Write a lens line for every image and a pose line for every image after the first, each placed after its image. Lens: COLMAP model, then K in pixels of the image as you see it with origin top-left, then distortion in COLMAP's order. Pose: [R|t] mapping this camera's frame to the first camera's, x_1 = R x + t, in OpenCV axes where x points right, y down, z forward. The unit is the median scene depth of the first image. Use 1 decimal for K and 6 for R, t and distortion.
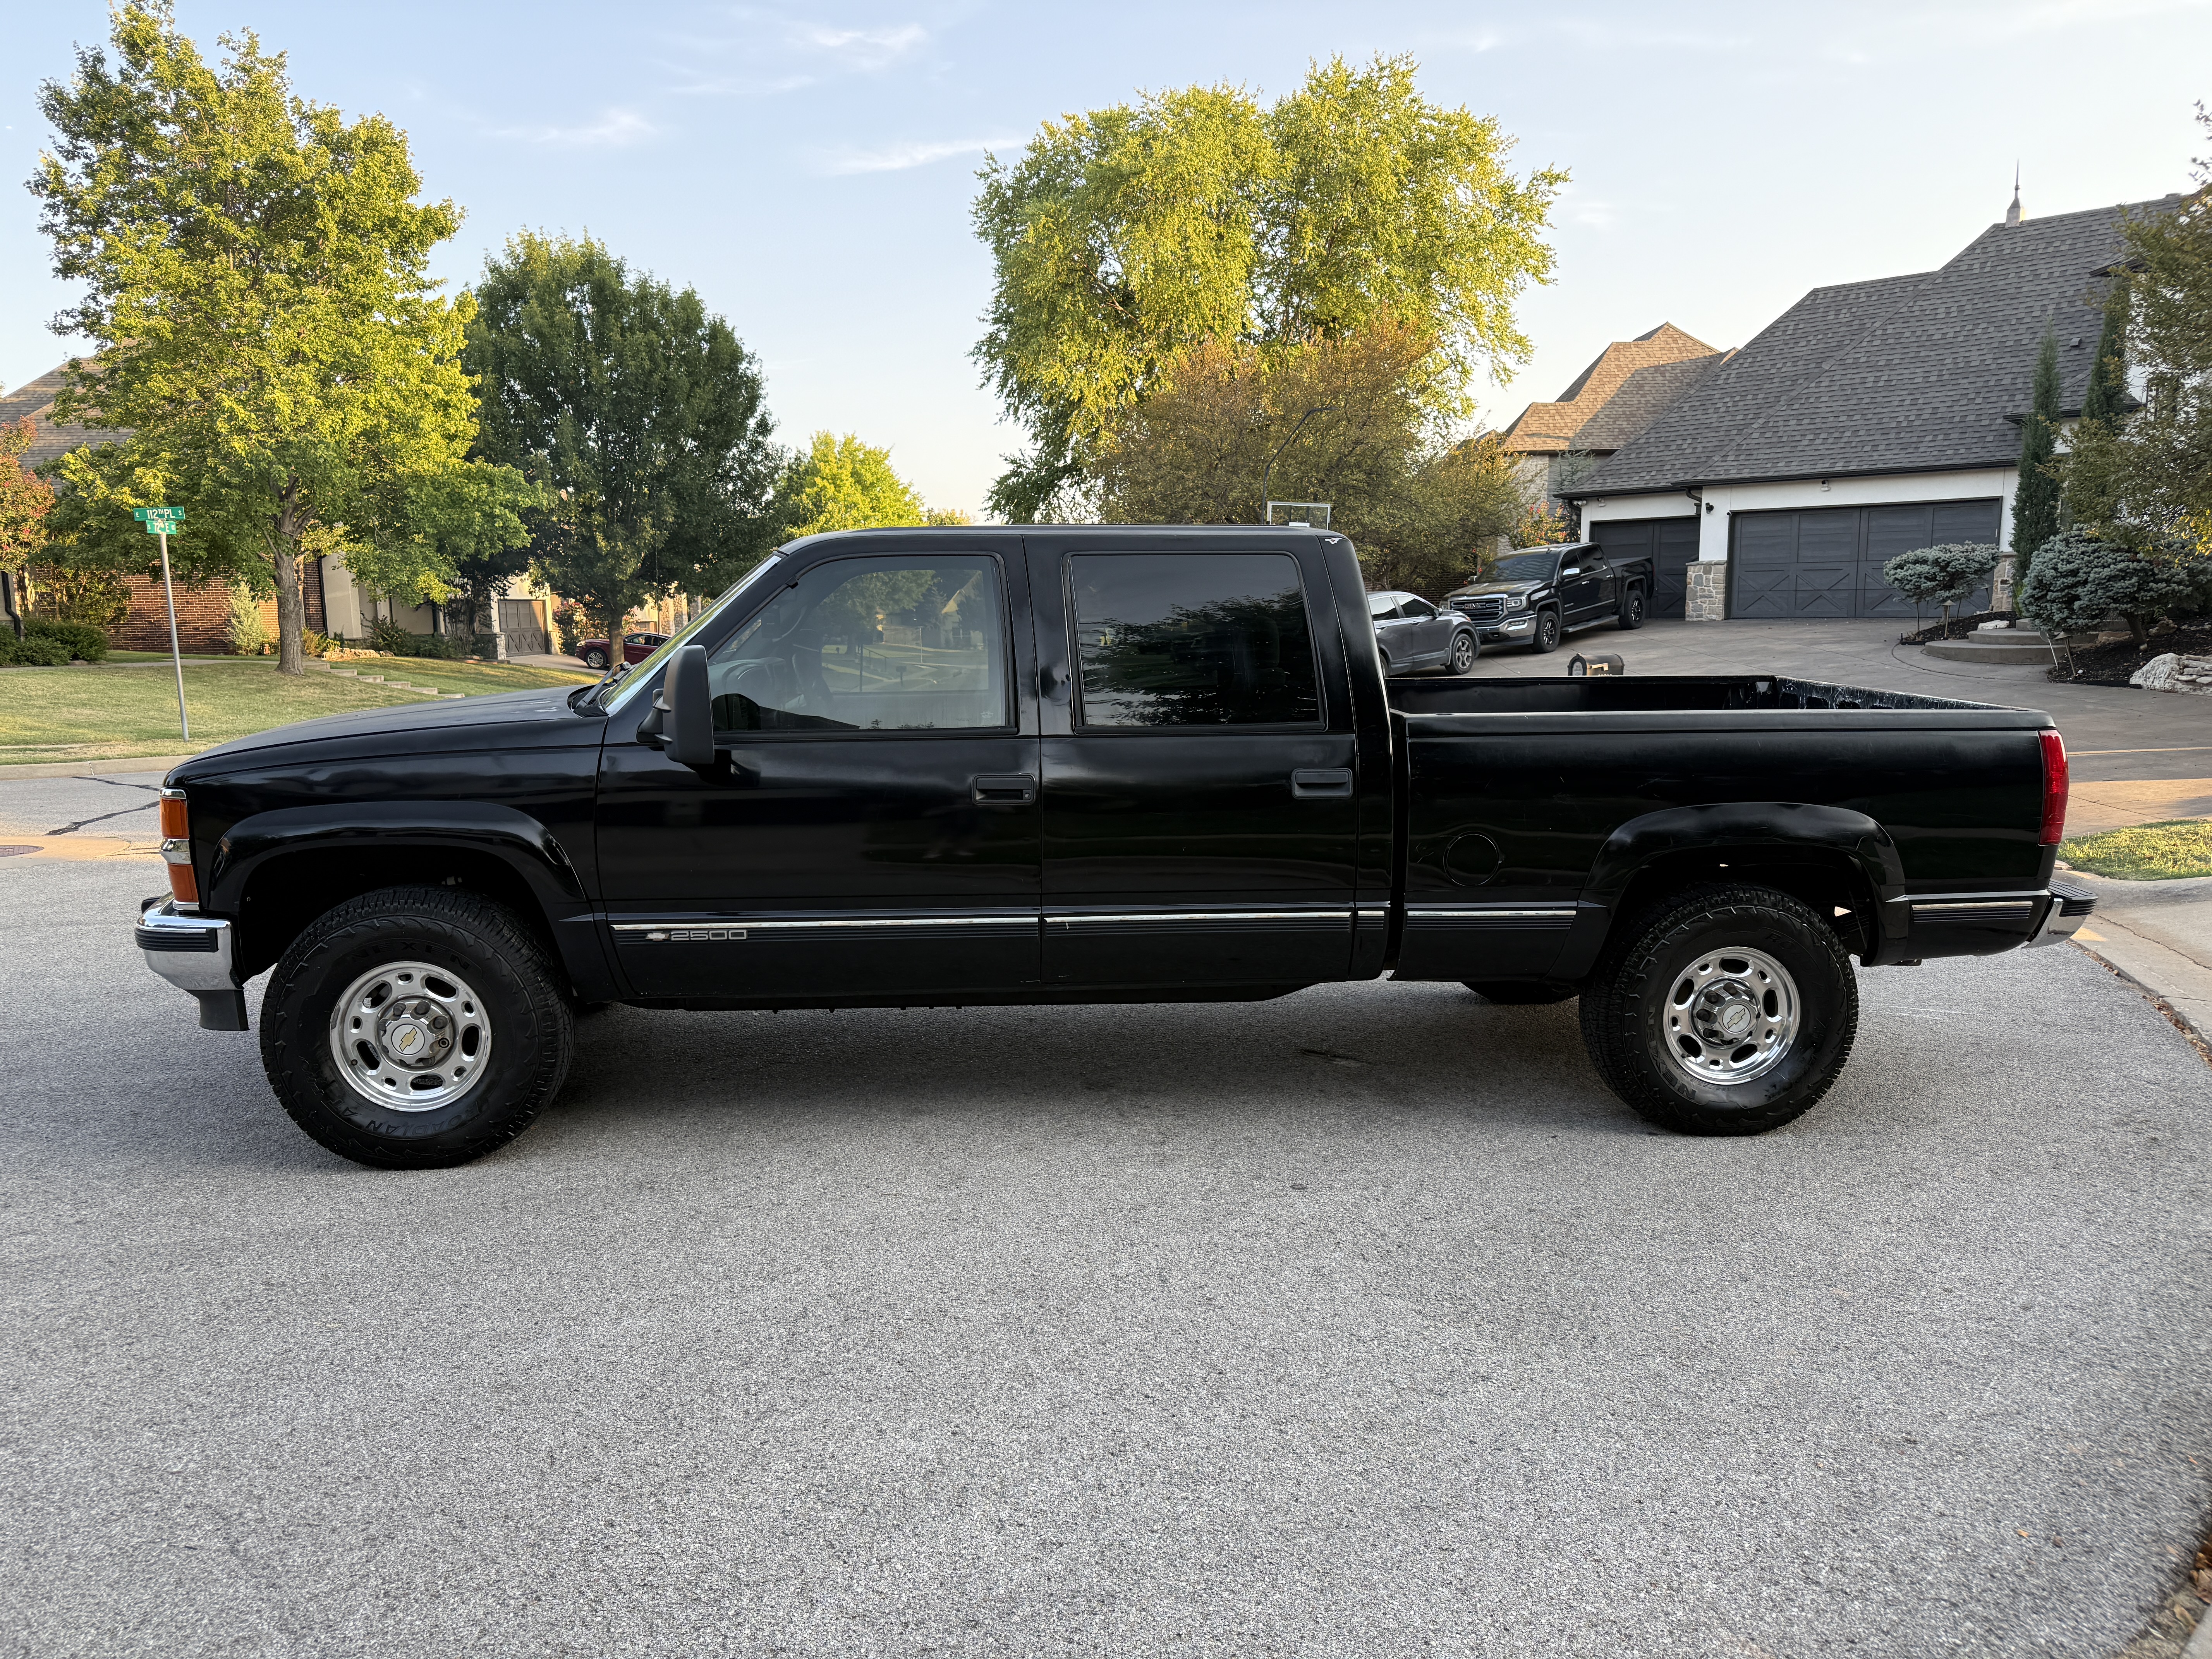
lens RADIAL K [[1573.2, 0, 1101.1], [0, 1573.2, 830.7], [0, 0, 1]] dist [-0.012649, 0.000821]
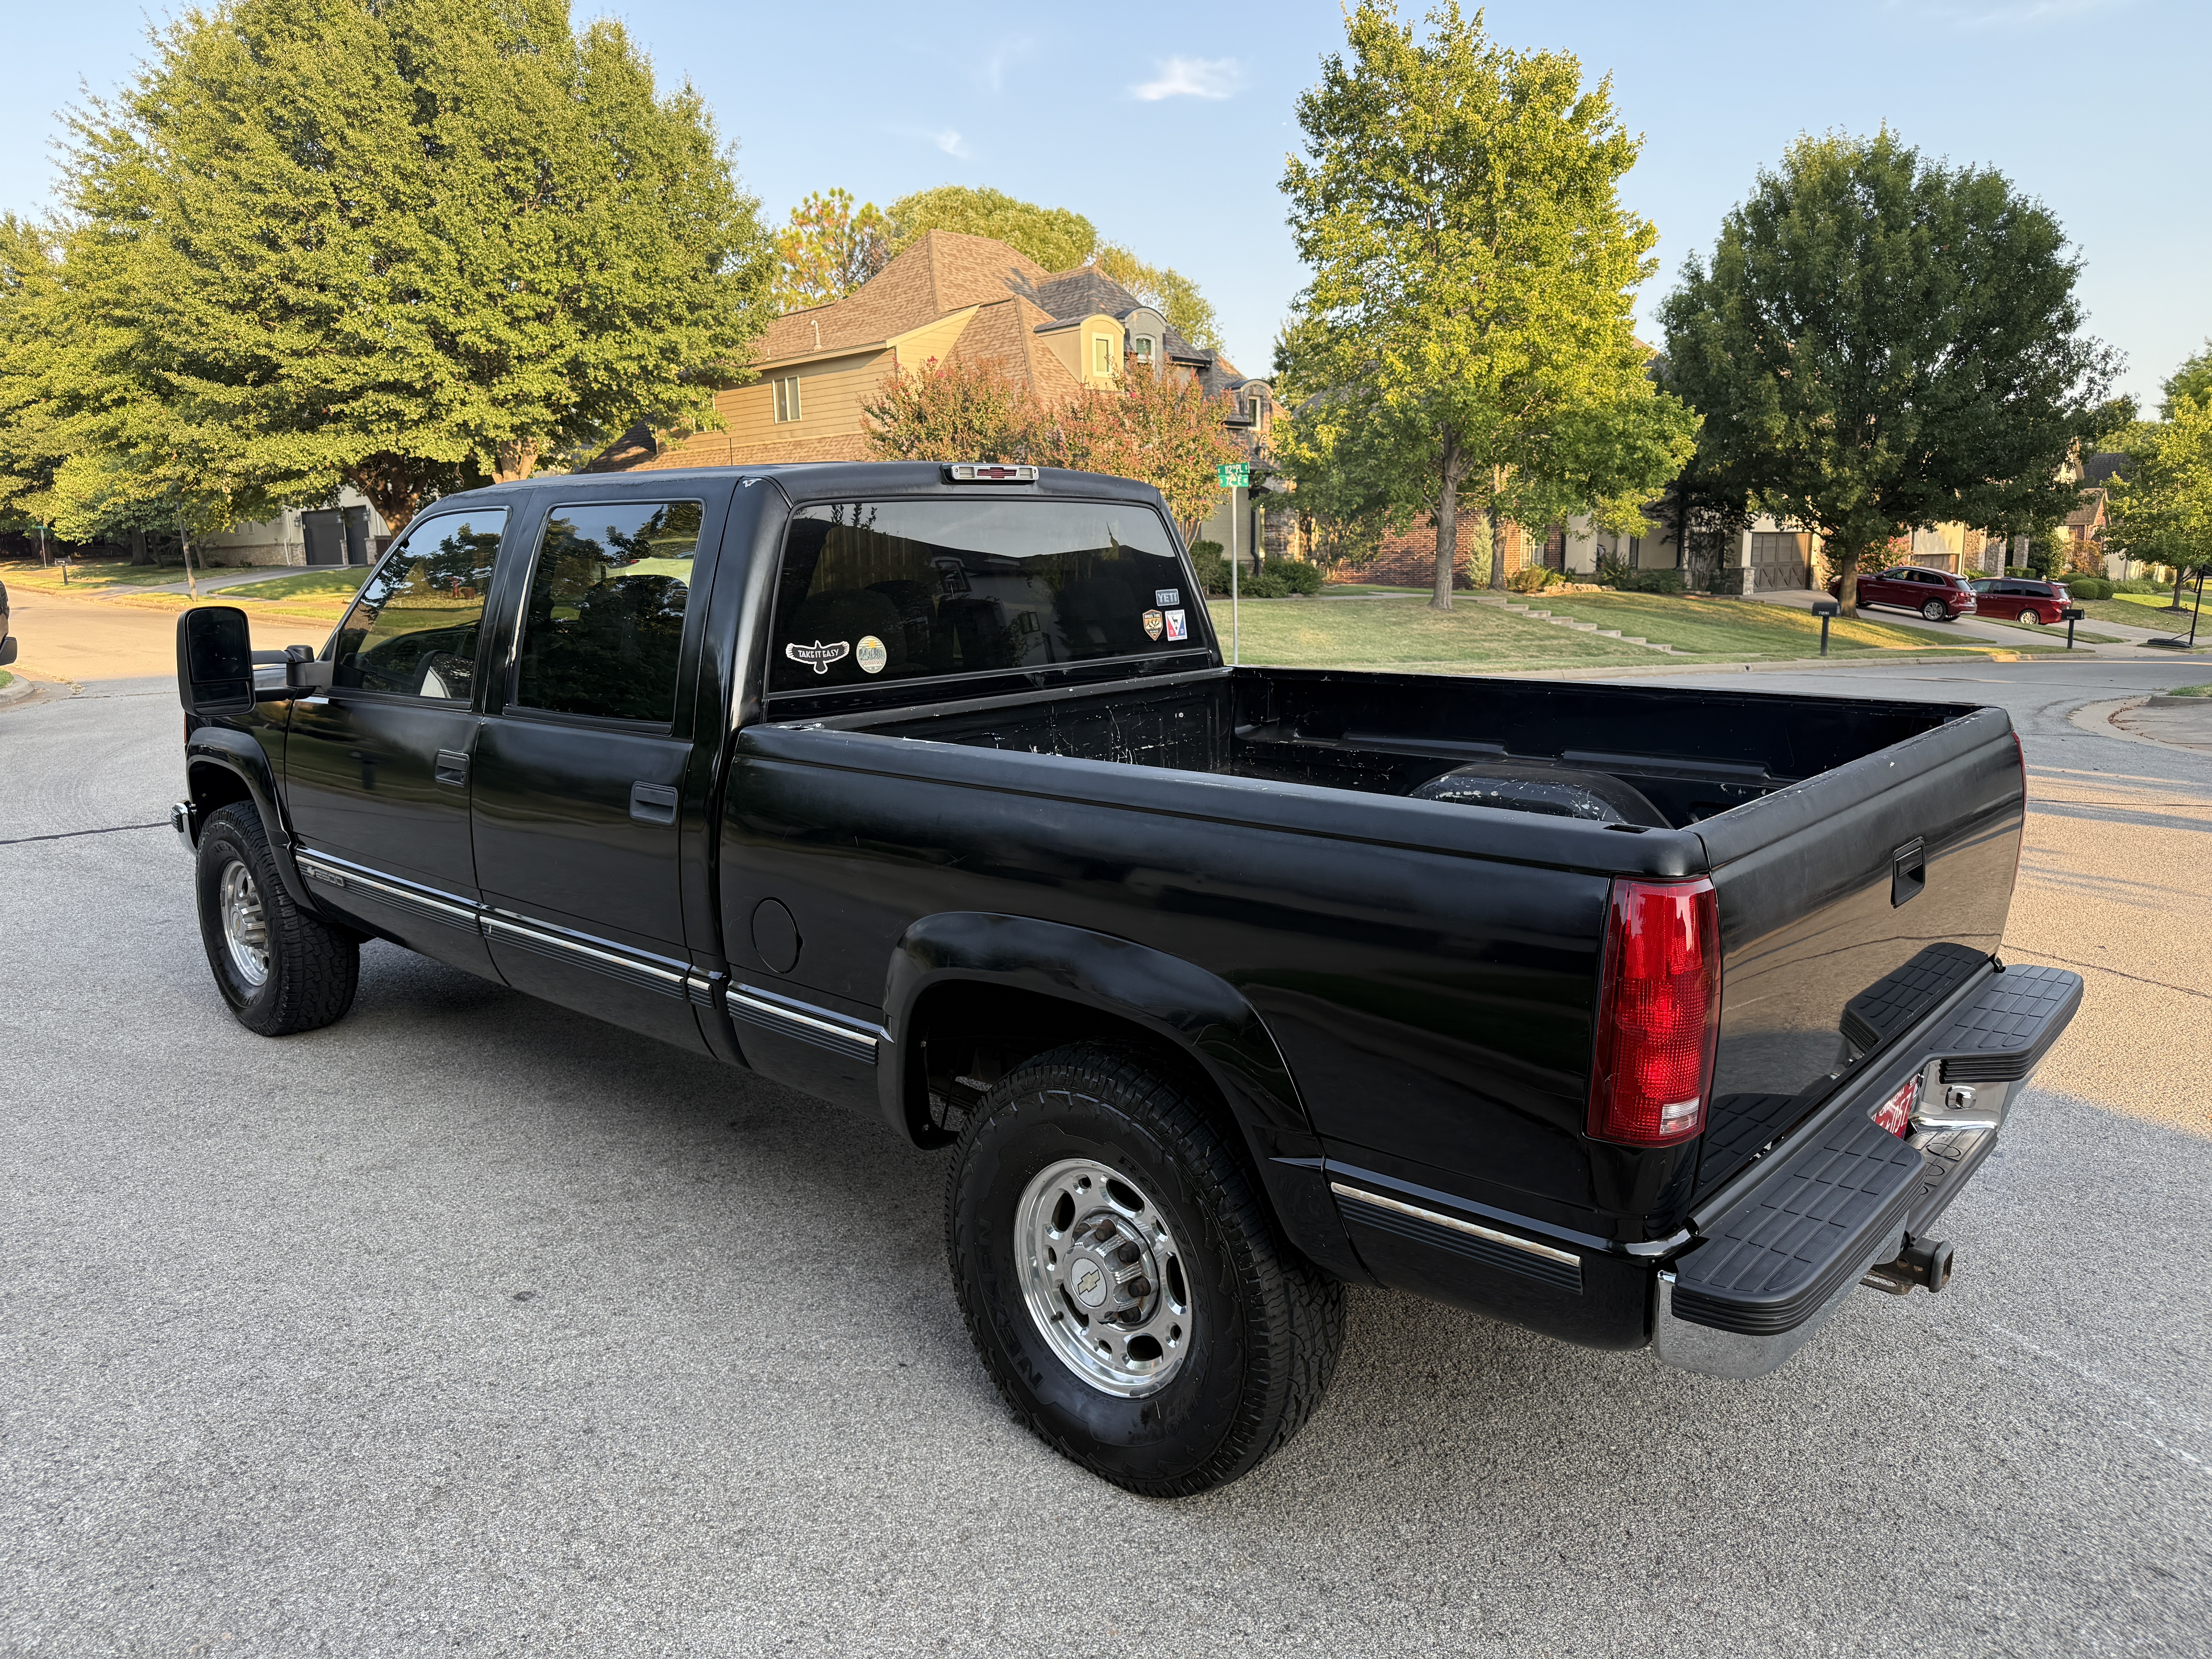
lens RADIAL K [[1573.2, 0, 1101.1], [0, 1573.2, 830.7], [0, 0, 1]] dist [-0.012649, 0.000821]
pose [[0.682571, 0.117262, -0.721351, 0.156203], [-0.086567, 0.993067, 0.079519, -0.017755], [0.725675, 0.008167, 0.687990, 0.114253]]
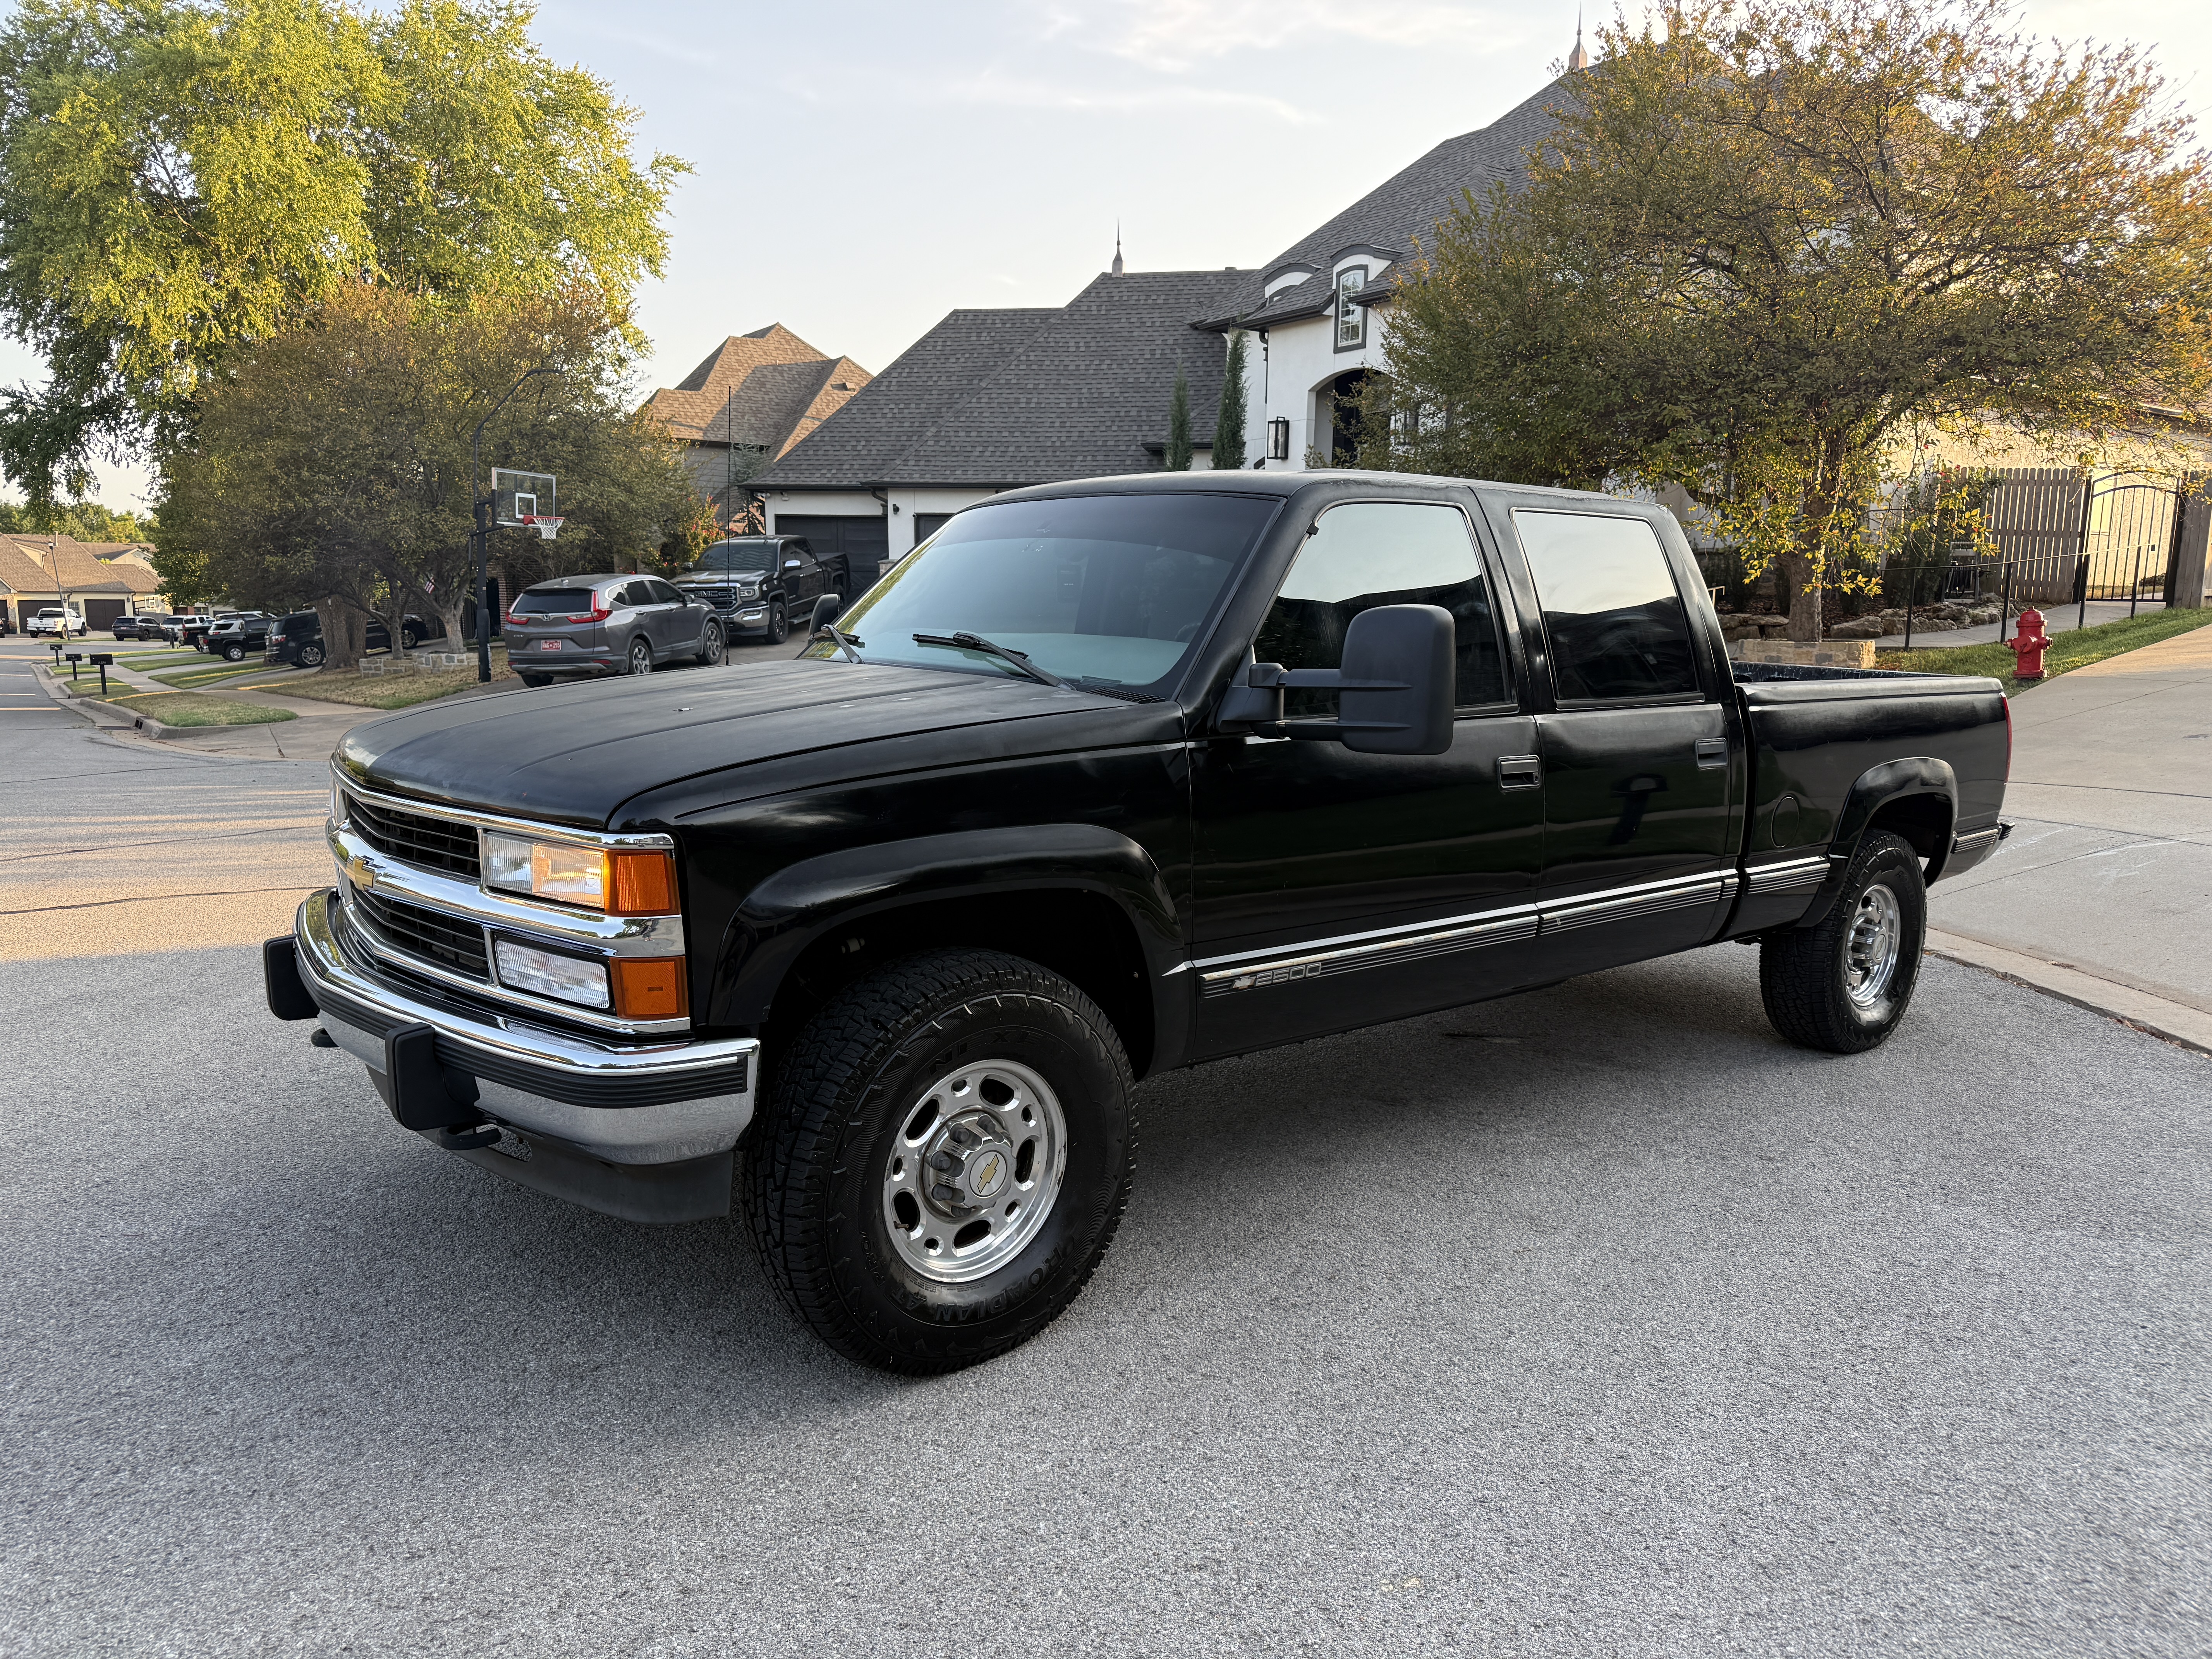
lens RADIAL K [[1535.9, 0, 995.1], [0, 1535.9, 872.8], [0, 0, 1]] dist [0.116206, -0.200802]
pose [[0.817973, -0.072284, 0.570697, -0.135820], [0.053931, 0.997341, 0.049024, -0.005098], [-0.572723, -0.009322, 0.819696, 0.075431]]
